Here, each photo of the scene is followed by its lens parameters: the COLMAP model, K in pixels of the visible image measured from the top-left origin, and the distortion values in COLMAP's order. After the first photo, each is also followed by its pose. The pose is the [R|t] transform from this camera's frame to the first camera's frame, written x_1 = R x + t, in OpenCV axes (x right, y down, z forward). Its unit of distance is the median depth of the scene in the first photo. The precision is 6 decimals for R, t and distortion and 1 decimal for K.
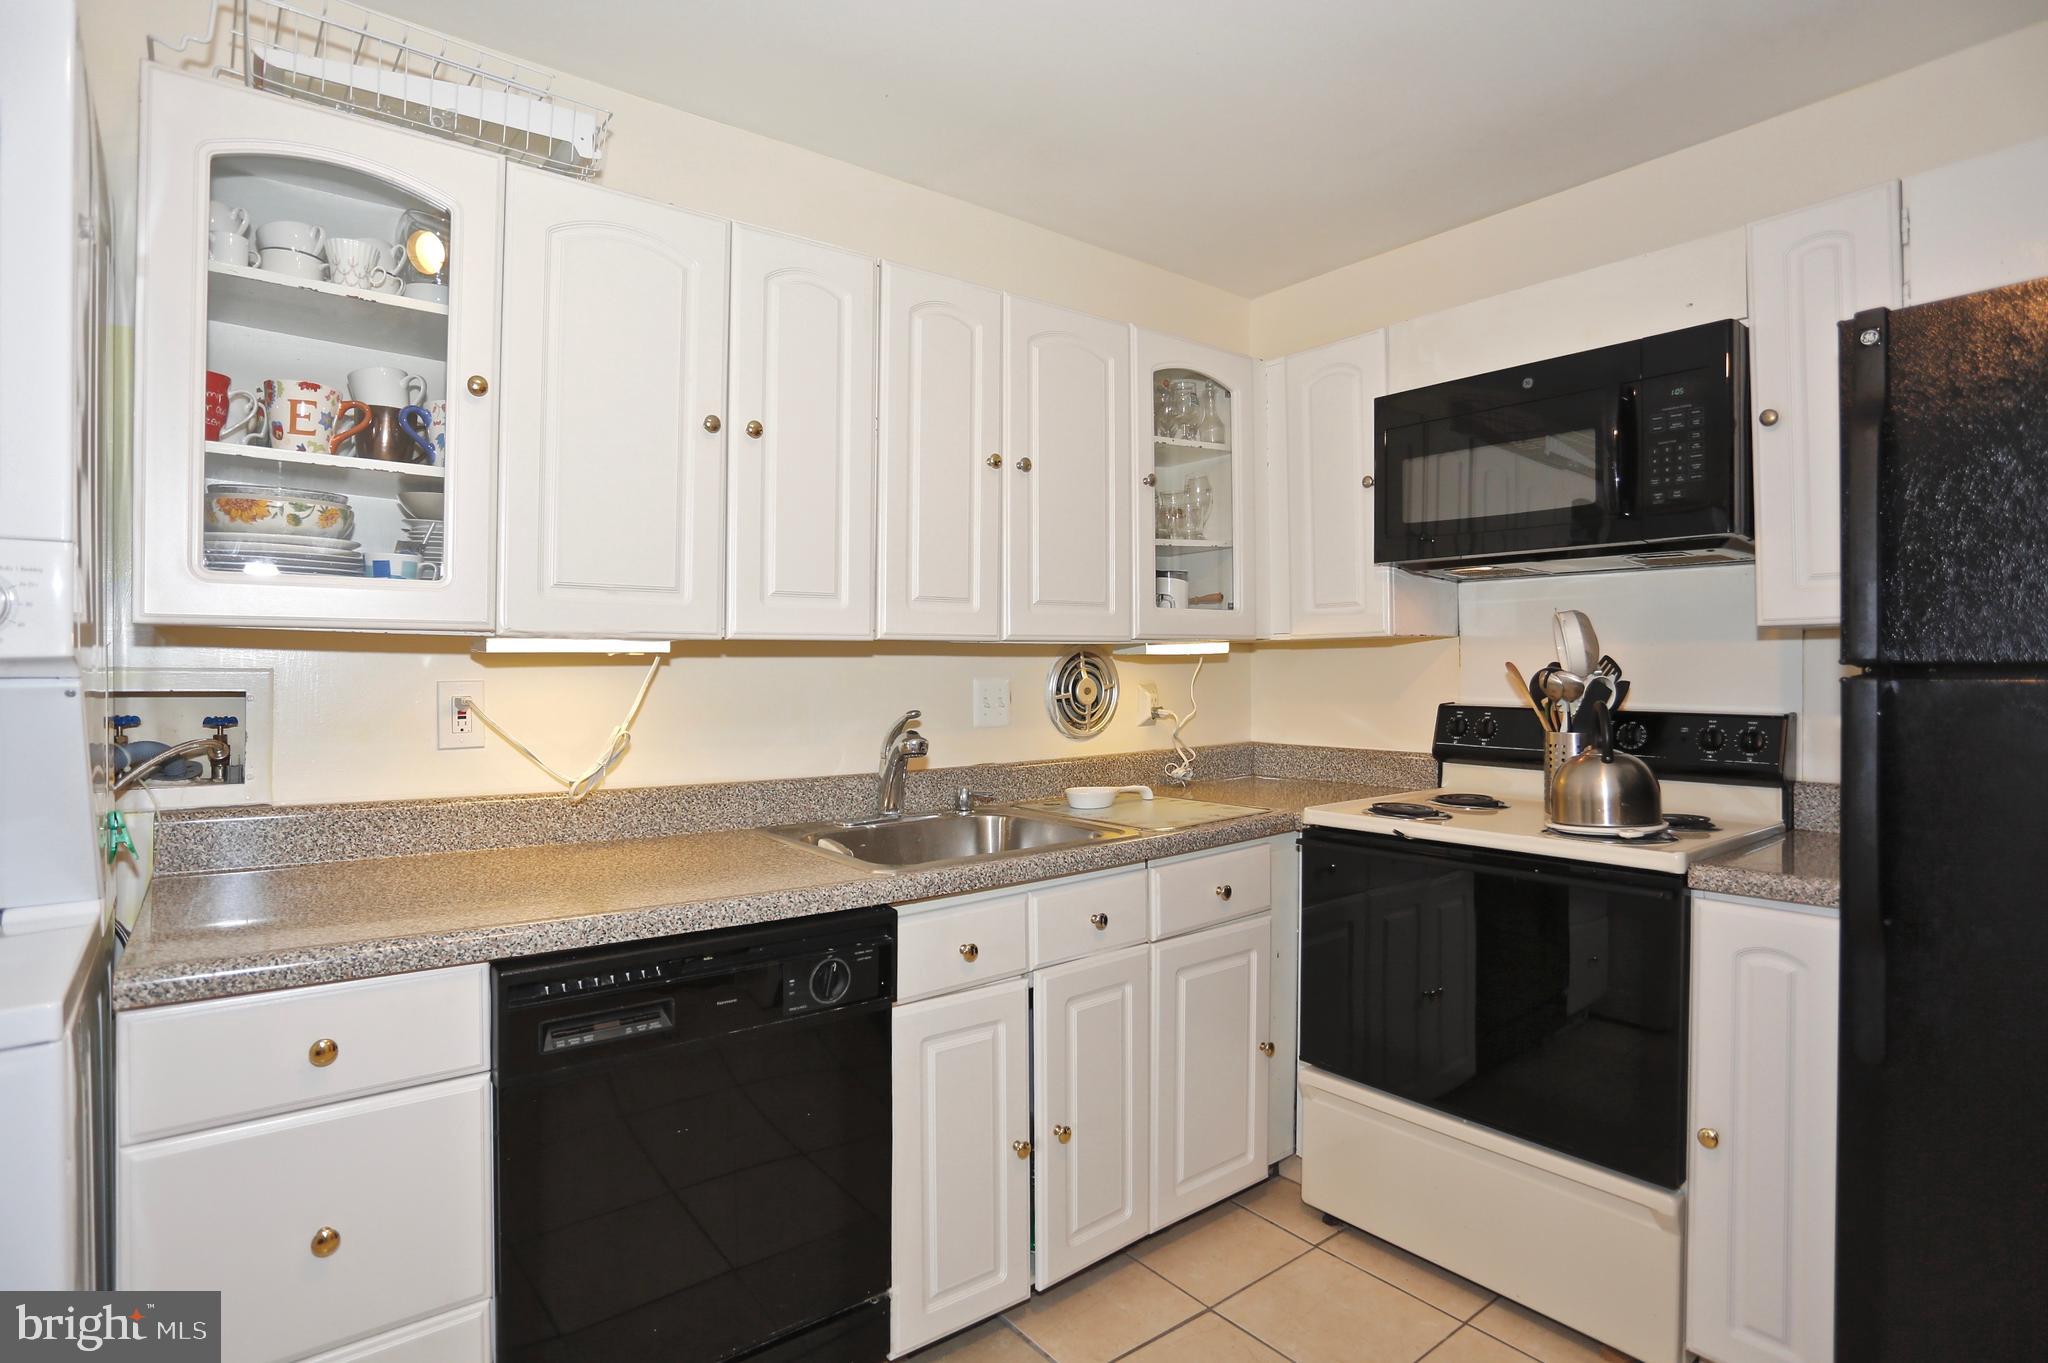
lens RADIAL K [[1027.8, 0, 1022.5], [0, 1027.8, 668.1], [0, 0, 1]] dist [-0.063684, 0.028625]
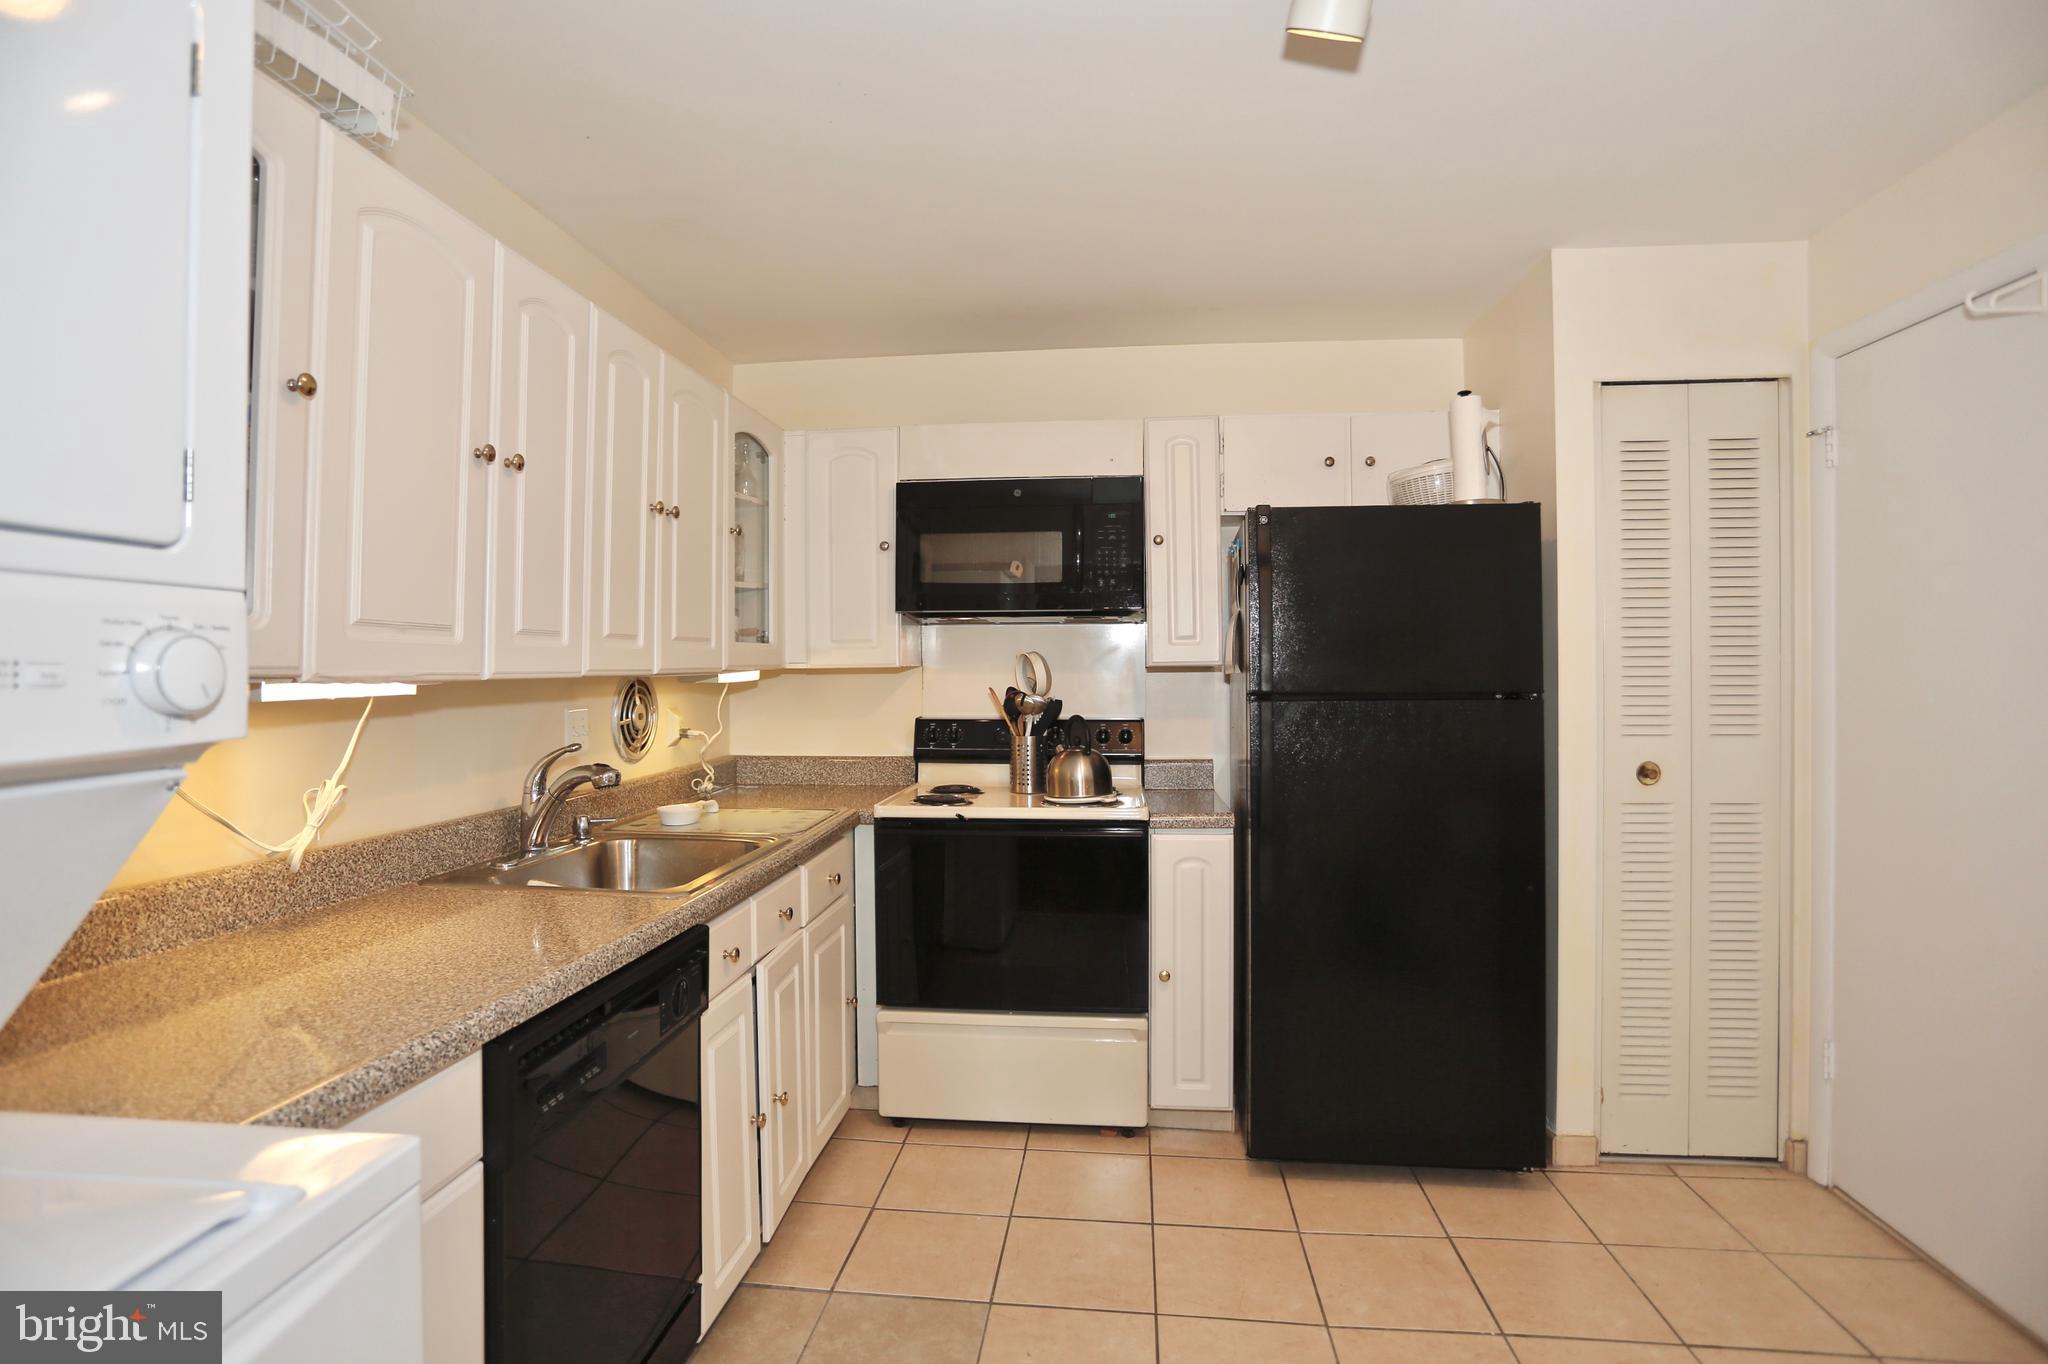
lens RADIAL K [[995.2, 0, 1003.0], [0, 995.2, 663.9], [0, 0, 1]] dist [-0.087189, 0.044362]
pose [[0.707147, 0.003087, 0.707059, -0.532357], [0.004899, 0.999945, -0.009265, -0.028482], [-0.707049, 0.010016, 0.707094, 0.020268]]
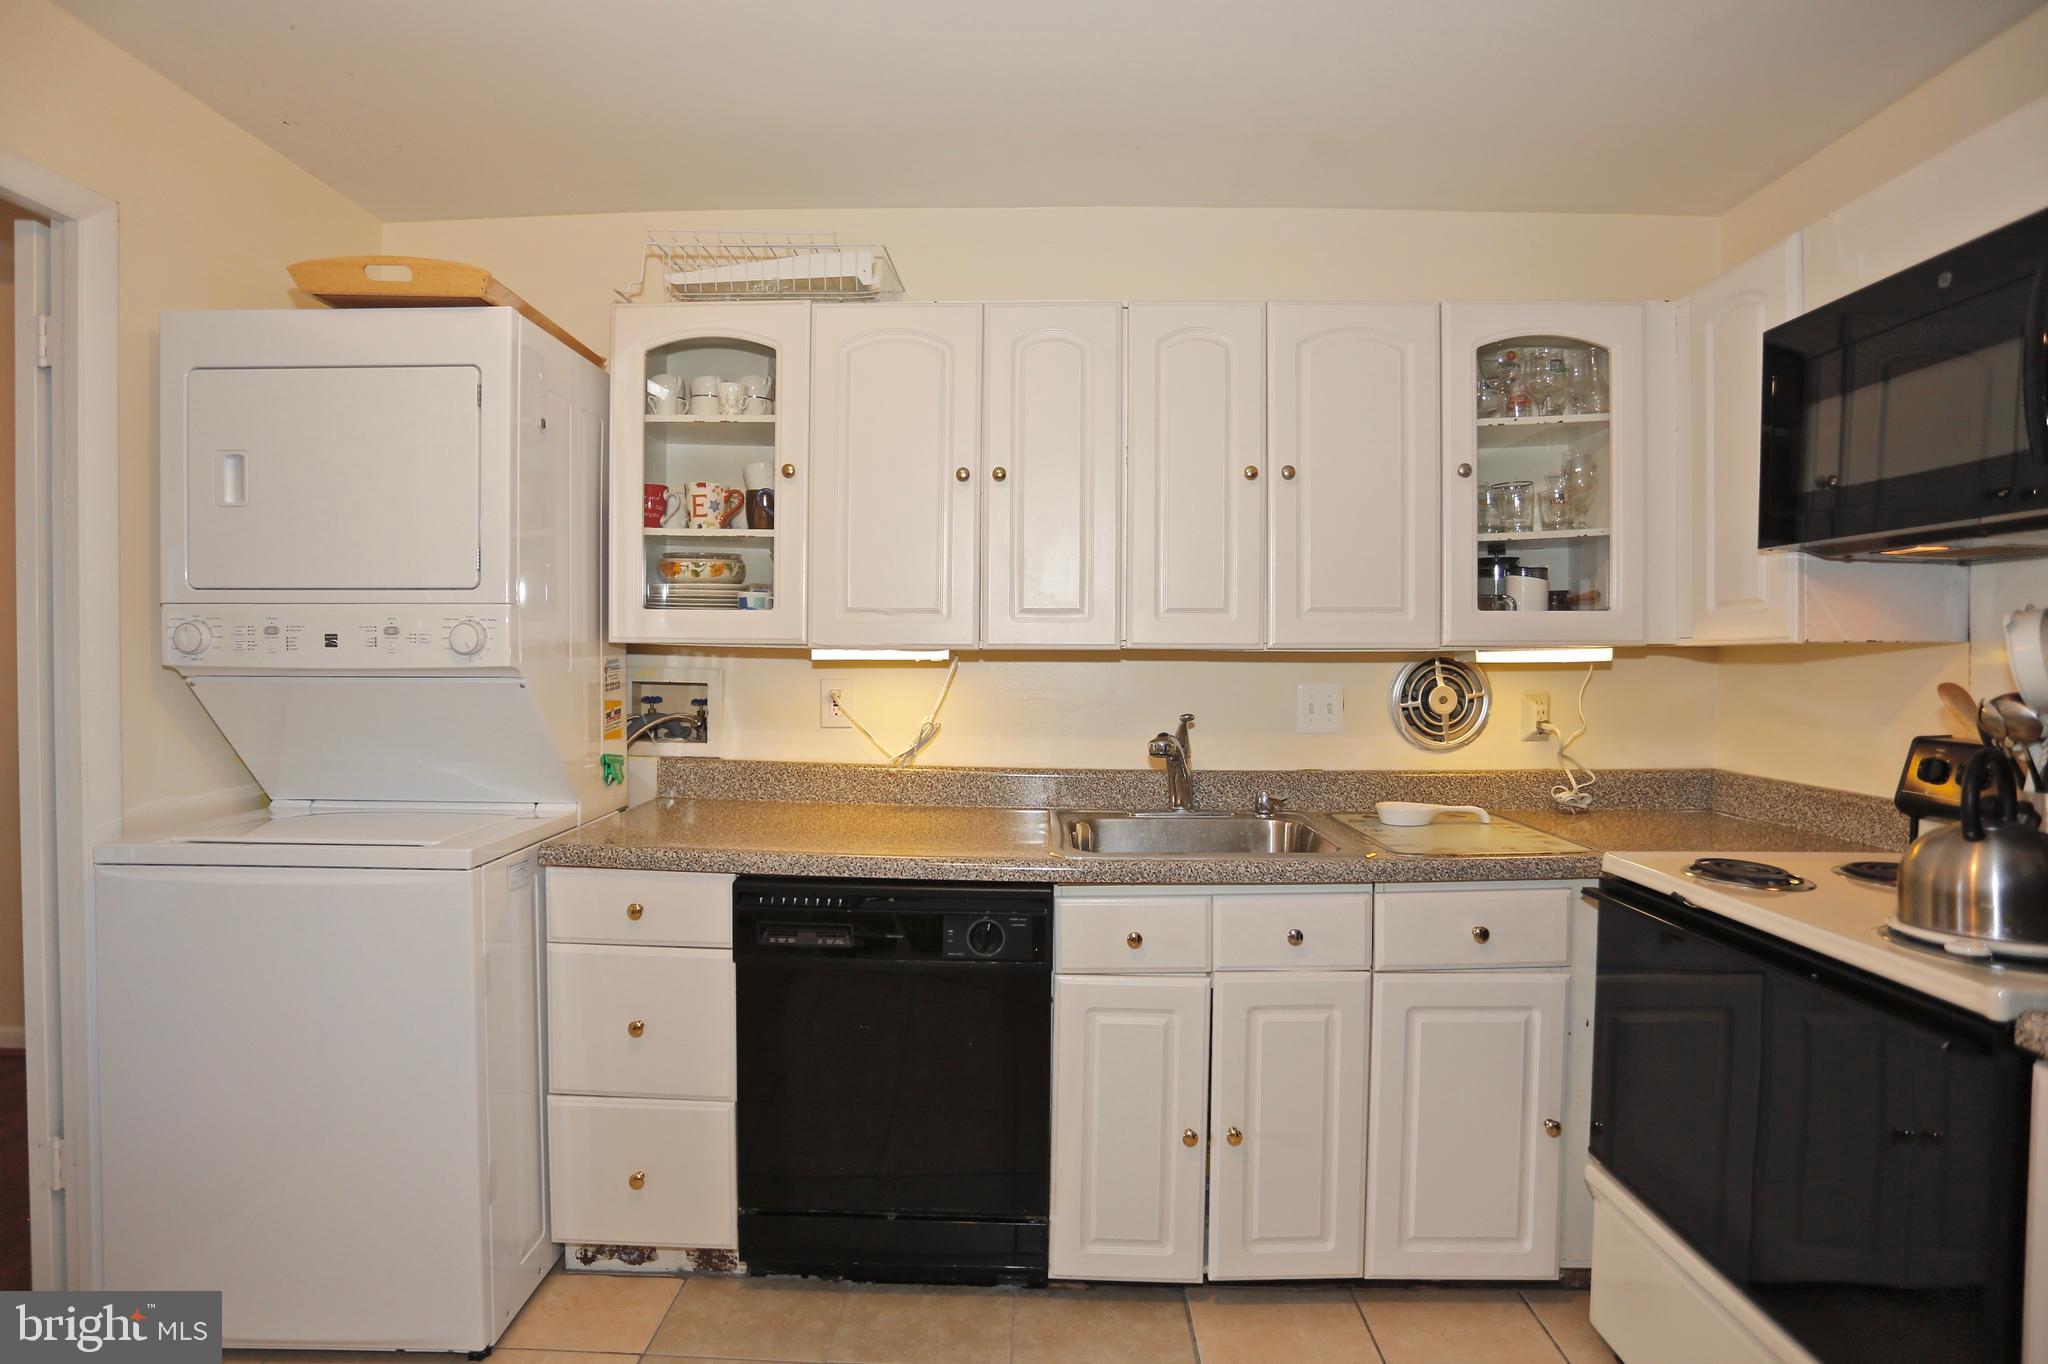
lens RADIAL K [[1027.8, 0, 1022.5], [0, 1027.8, 668.6], [0, 0, 1]] dist [-0.063684, 0.028625]
pose [[0.773414, 0.018868, -0.633620, 0.474073], [-0.009237, 0.999786, 0.018496, -0.025902], [0.633834, -0.008453, 0.773423, 0.076631]]
